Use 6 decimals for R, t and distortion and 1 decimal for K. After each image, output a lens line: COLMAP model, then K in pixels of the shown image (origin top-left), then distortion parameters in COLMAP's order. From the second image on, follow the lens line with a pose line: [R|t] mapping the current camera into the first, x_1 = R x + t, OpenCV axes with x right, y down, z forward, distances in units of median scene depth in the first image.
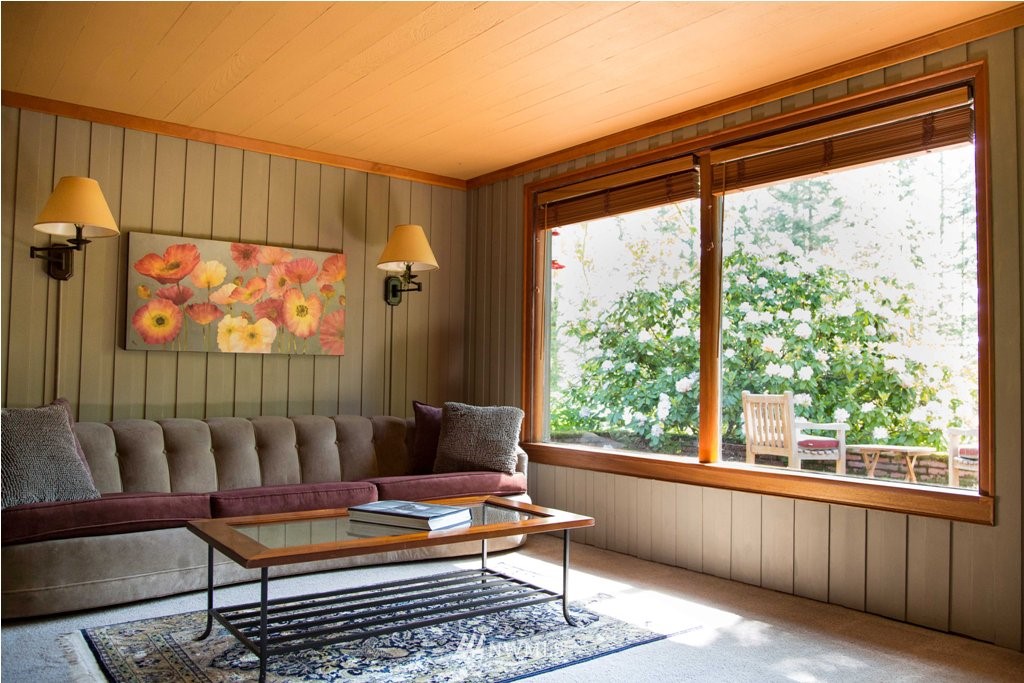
lens RADIAL K [[813.6, 0, 511.3], [0, 813.6, 341.8], [0, 0, 1]] dist [-0.001400, 0.004613]
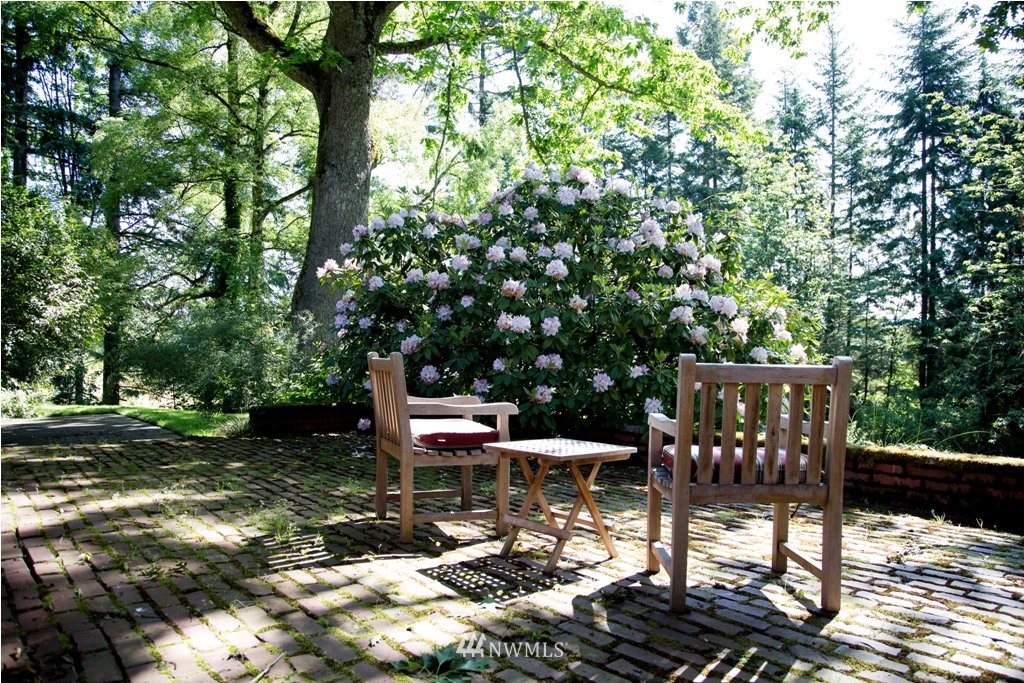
lens RADIAL K [[725.9, 0, 512.8], [0, 725.9, 343.0], [0, 0, 1]] dist [-0.004526, -0.000074]
pose [[0.998372, -0.018347, 0.054016, 0.281783], [0.016038, 0.998951, 0.042884, 0.024851], [-0.054746, -0.041948, 0.997619, 0.340355]]
